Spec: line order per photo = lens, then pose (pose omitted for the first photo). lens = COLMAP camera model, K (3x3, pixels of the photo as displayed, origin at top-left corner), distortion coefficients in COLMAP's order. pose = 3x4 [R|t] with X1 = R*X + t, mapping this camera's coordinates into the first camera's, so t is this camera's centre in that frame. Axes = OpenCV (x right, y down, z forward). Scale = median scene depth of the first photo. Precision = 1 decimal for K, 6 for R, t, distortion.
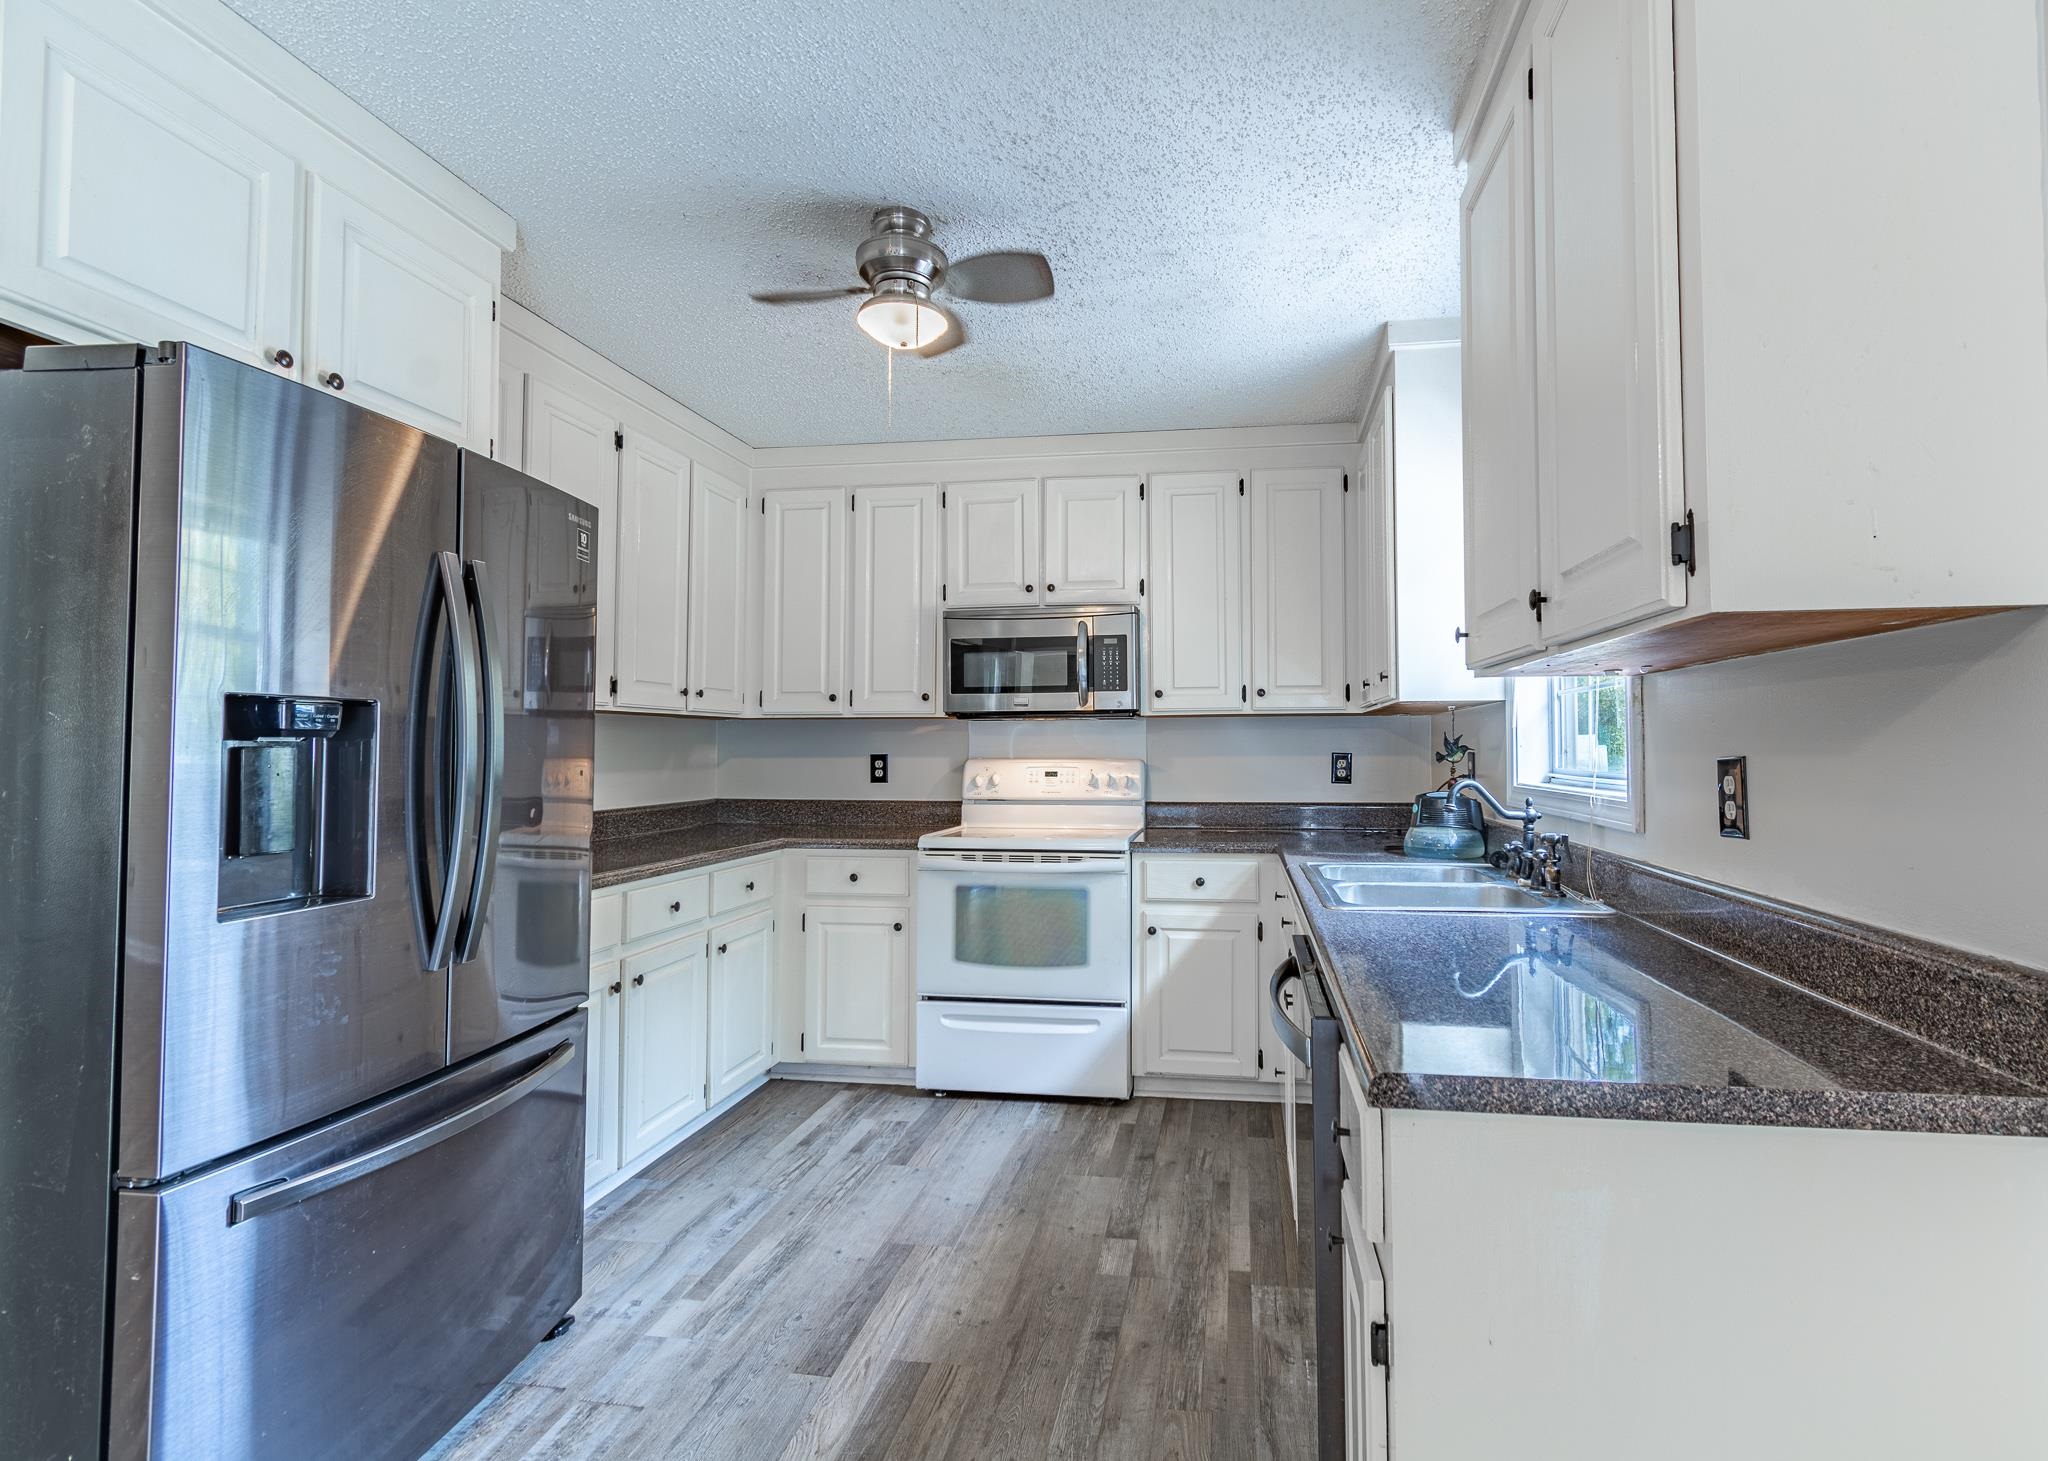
lens RADIAL K [[937.8, 0, 1034.1], [0, 937.8, 721.6], [0, 0, 1]] dist [0.016400, -0.000050]
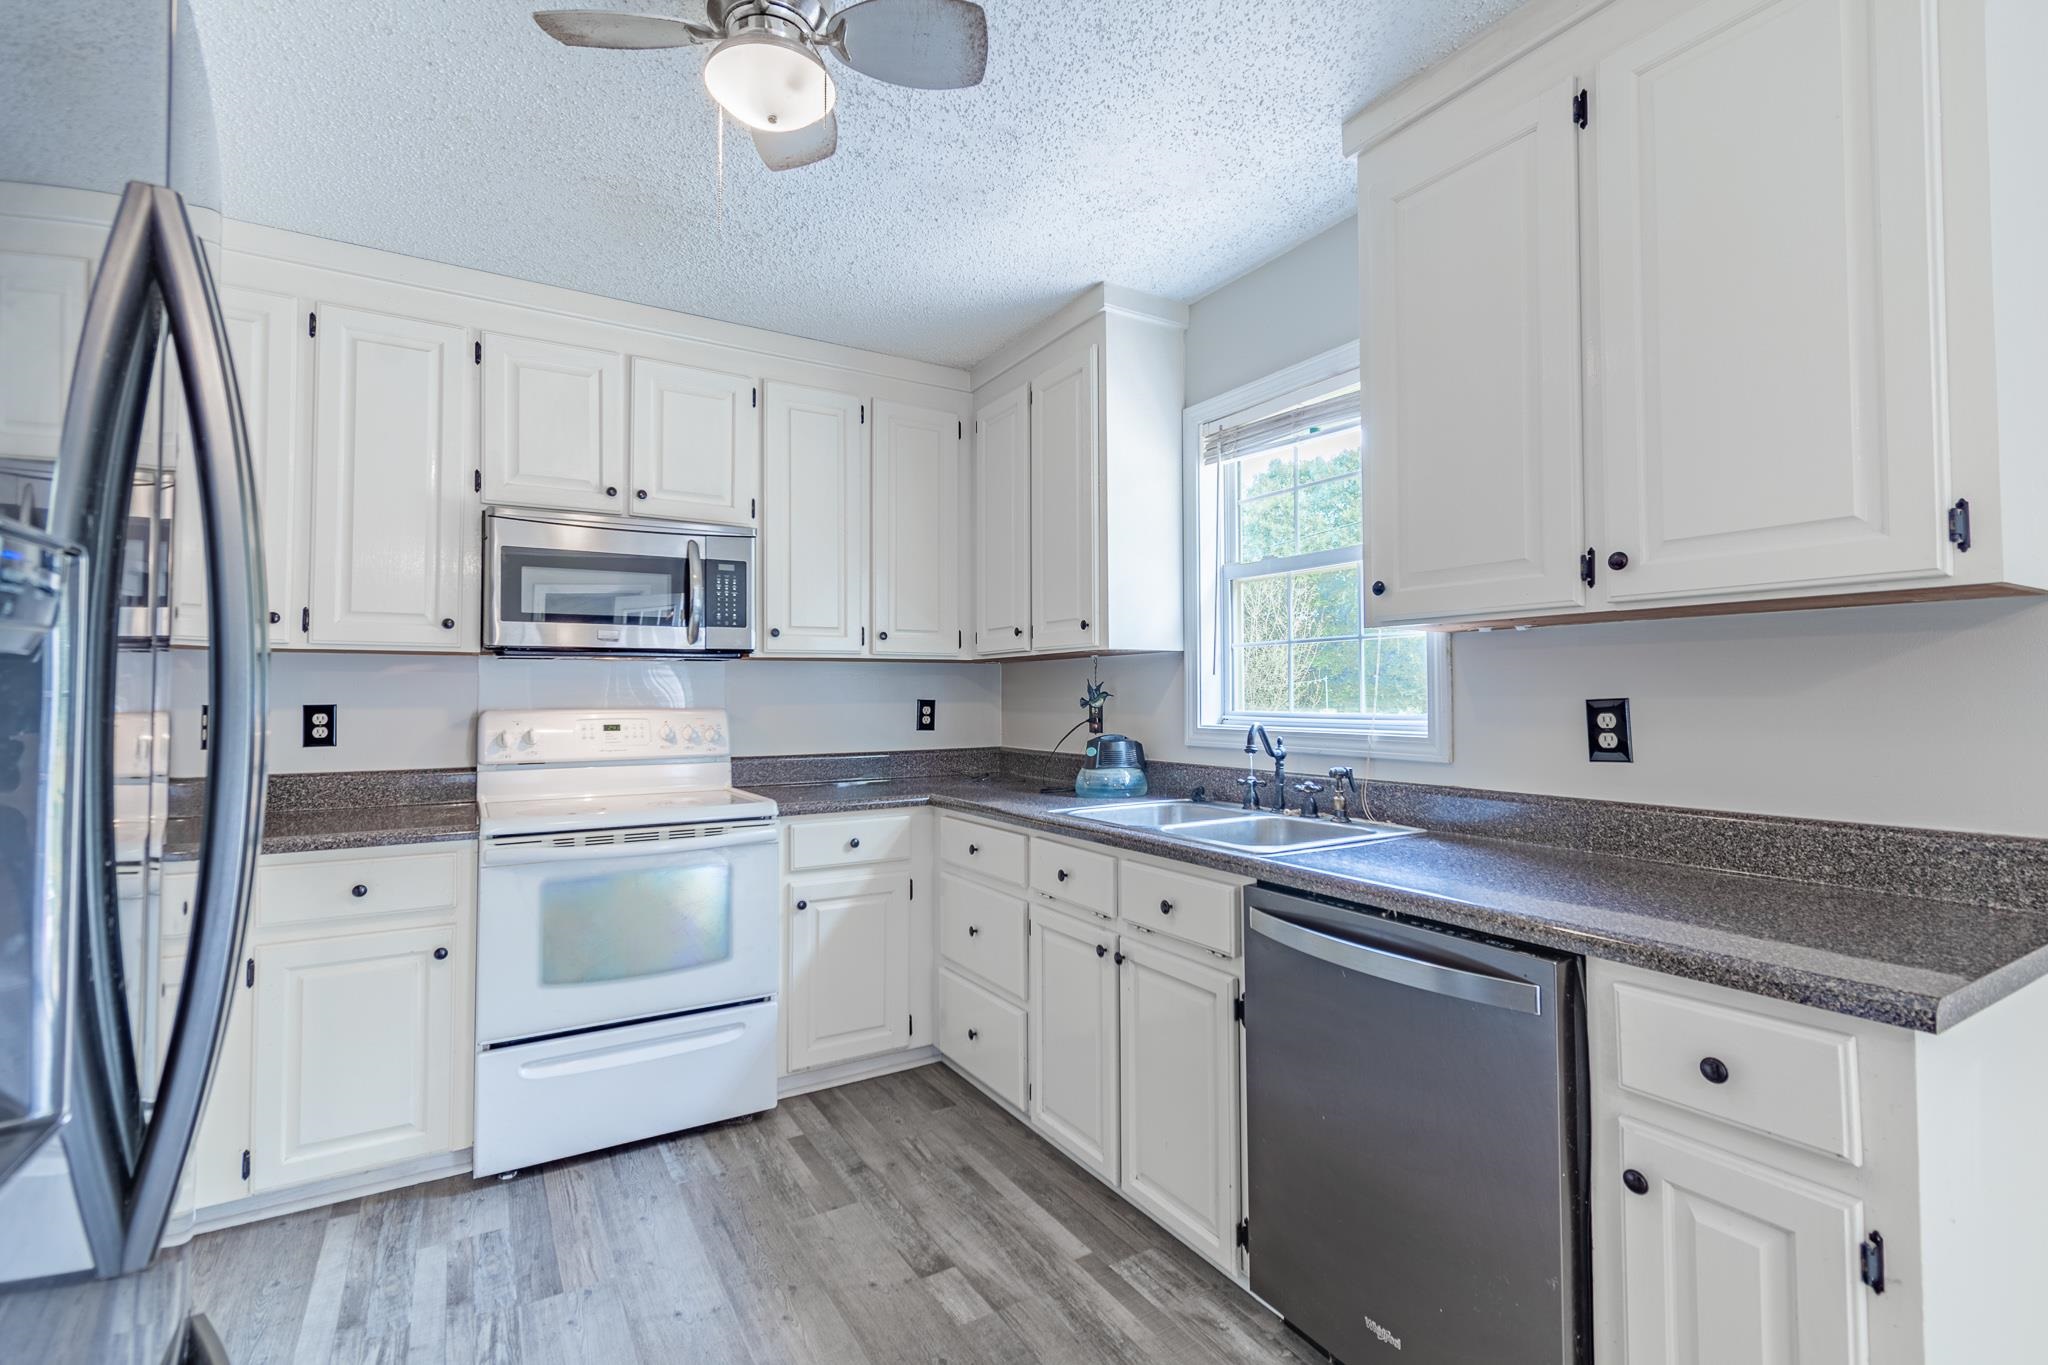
lens RADIAL K [[925.7, 0, 1024.2], [0, 925.7, 669.7], [0, 0, 1]] dist [0.003022, -0.000098]
pose [[0.773176, 0.016628, 0.633974, -0.259809], [-0.016080, 0.999849, -0.006613, 0.007633], [-0.633988, -0.005081, 0.773326, 0.209382]]
